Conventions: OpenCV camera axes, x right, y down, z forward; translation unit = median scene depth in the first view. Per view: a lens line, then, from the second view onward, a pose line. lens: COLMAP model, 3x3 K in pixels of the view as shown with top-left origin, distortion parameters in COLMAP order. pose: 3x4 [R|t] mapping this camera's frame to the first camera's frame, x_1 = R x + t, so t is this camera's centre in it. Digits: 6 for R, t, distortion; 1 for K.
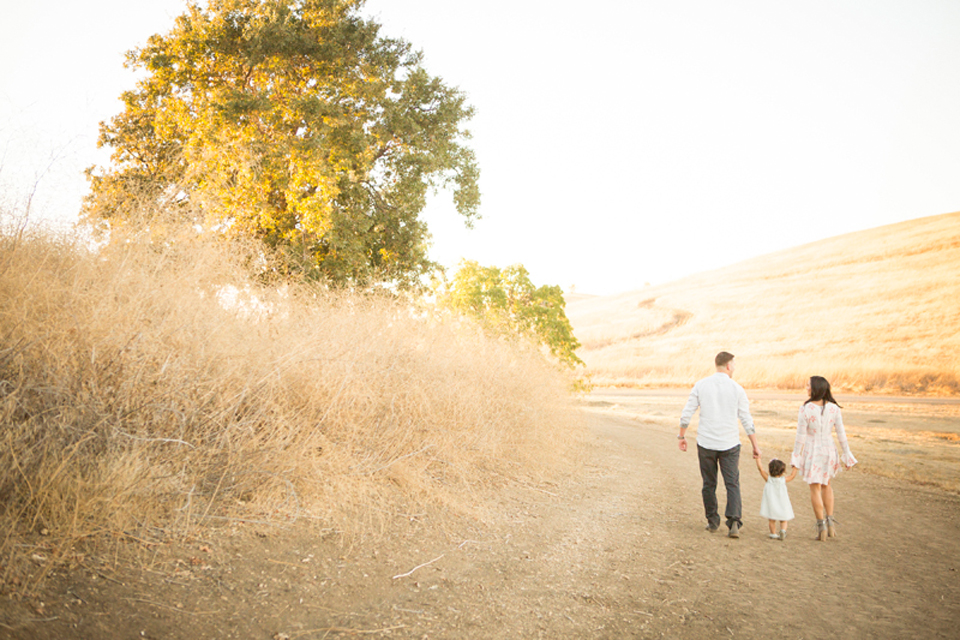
lens RADIAL K [[1202.2, 0, 479.3], [0, 1202.2, 318.8], [0, 0, 1]] dist [-0.020827, 0.000721]
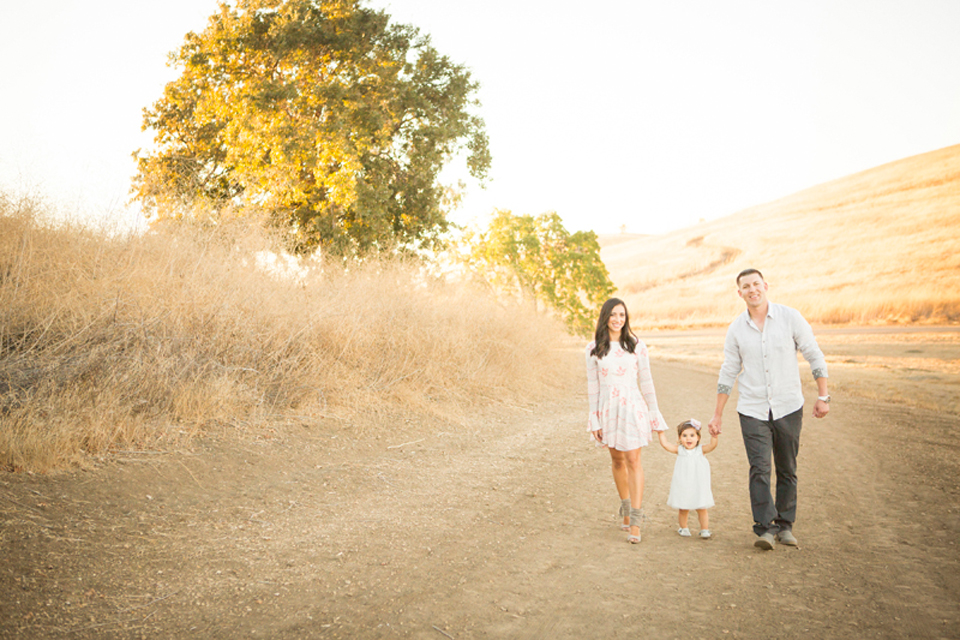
lens RADIAL K [[1258.9, 0, 481.0], [0, 1258.9, 321.3], [0, 0, 1]] dist [-0.000580, -0.017252]
pose [[0.998234, -0.045631, -0.038030, 0.026801], [0.047253, 0.997961, 0.042905, -0.004560], [0.035995, -0.044626, 0.998355, -0.144866]]
